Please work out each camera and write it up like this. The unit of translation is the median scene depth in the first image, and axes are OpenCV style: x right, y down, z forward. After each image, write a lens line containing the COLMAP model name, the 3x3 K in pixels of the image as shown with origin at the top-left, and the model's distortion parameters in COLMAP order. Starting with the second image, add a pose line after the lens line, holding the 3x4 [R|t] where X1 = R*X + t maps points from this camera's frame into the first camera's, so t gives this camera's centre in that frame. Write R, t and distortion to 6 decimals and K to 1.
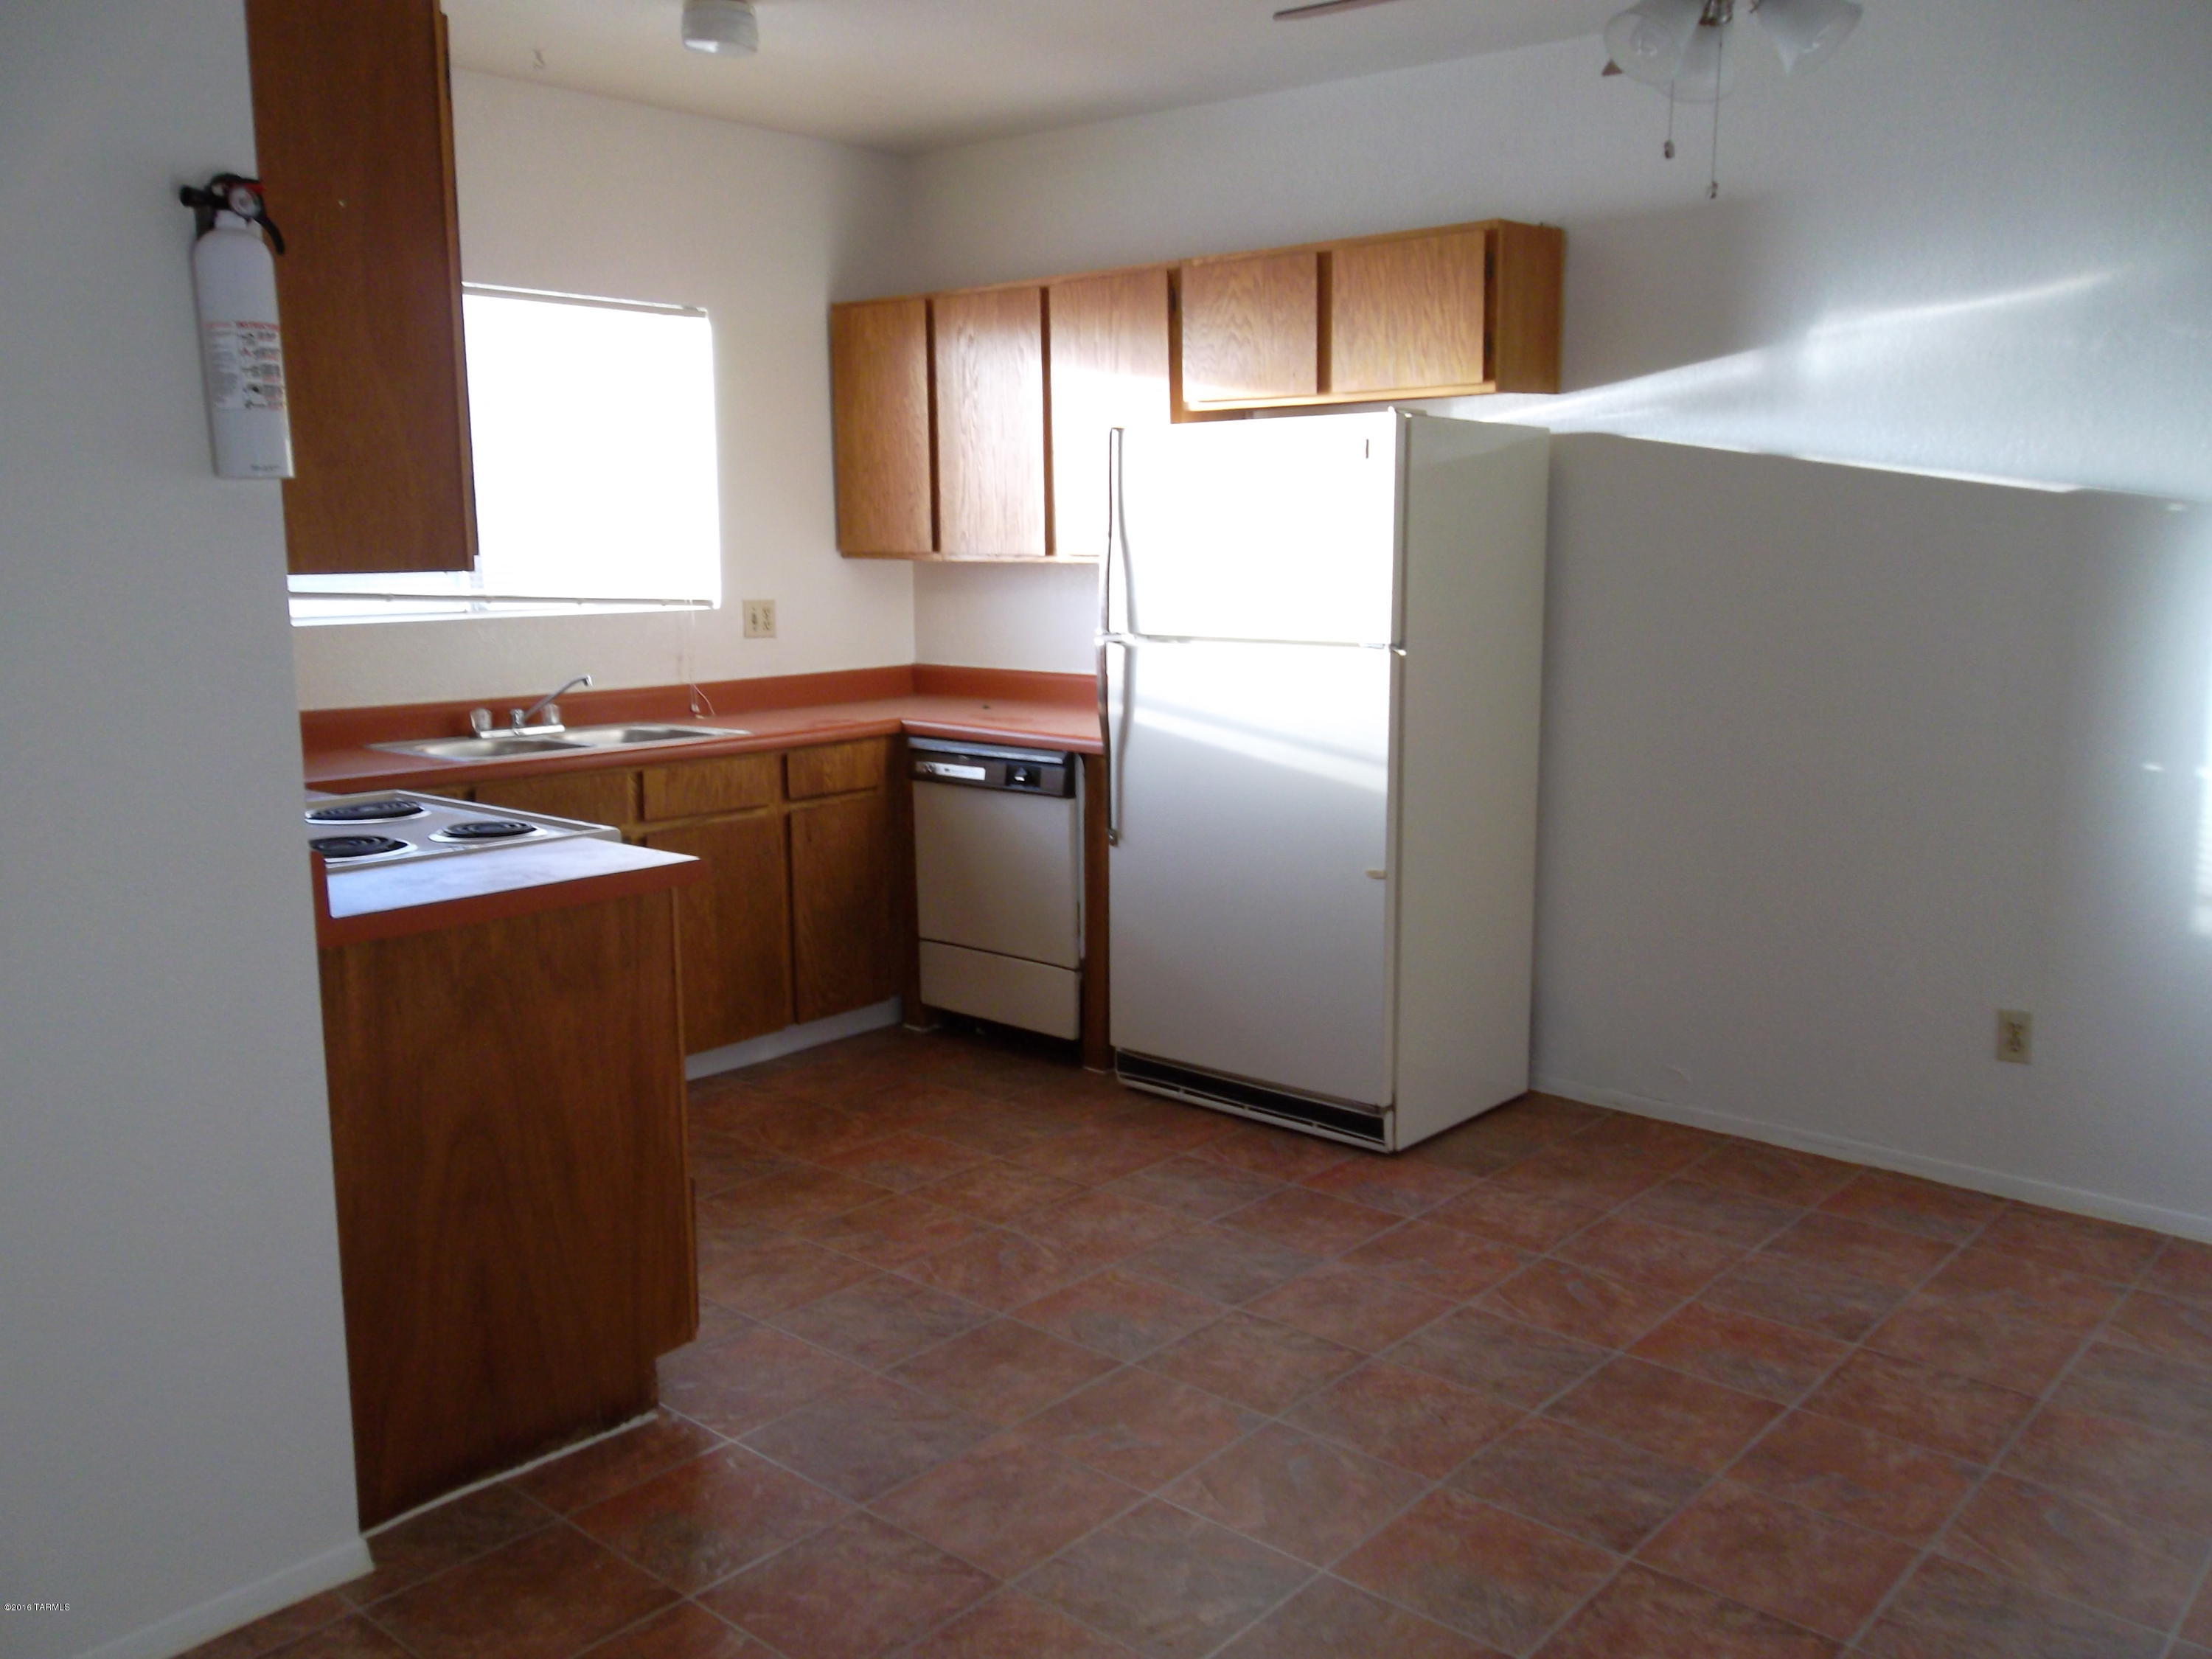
lens RADIAL K [[1878.4, 0, 1175.8], [0, 1878.4, 796.7], [0, 0, 1]] dist [0.025157, 0.016718]
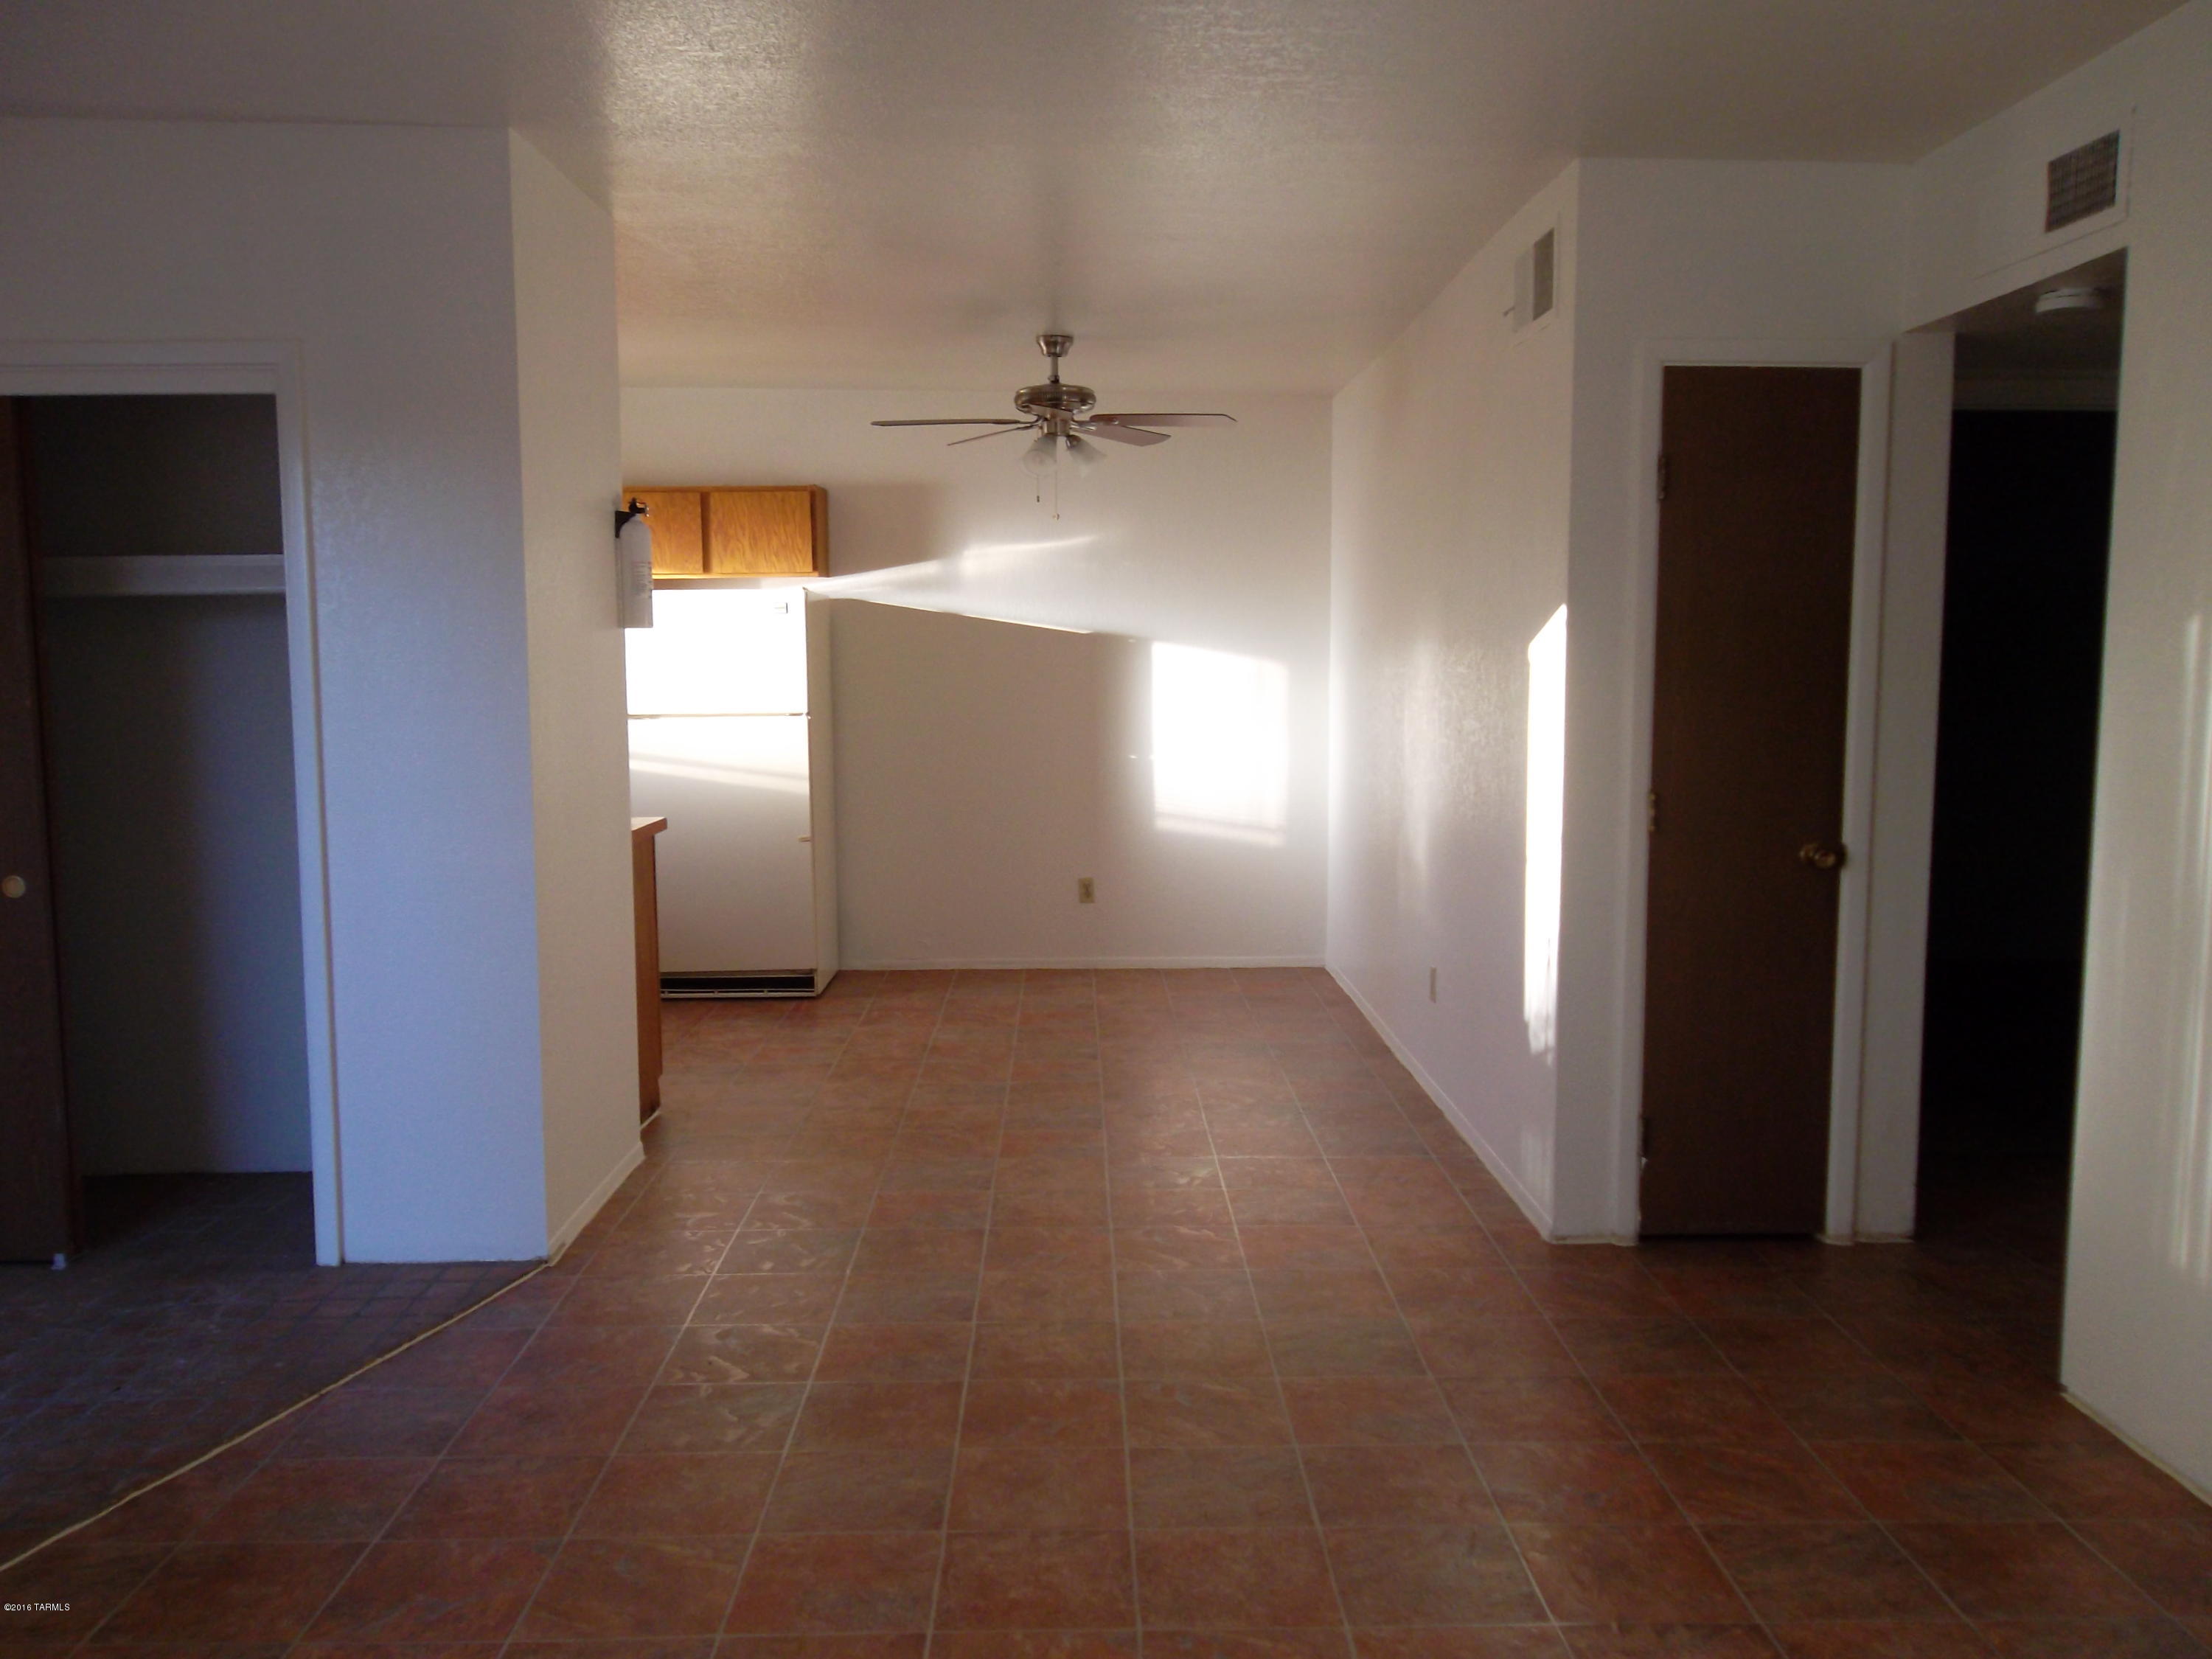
lens RADIAL K [[1878.4, 0, 1099.8], [0, 1878.4, 846.7], [0, 0, 1]] dist [0.025157, 0.016718]
pose [[0.742870, -0.071101, 0.665650, -0.855920], [0.098754, 0.995104, -0.003919, 0.080376], [-0.662112, 0.068647, 0.746254, -0.528088]]
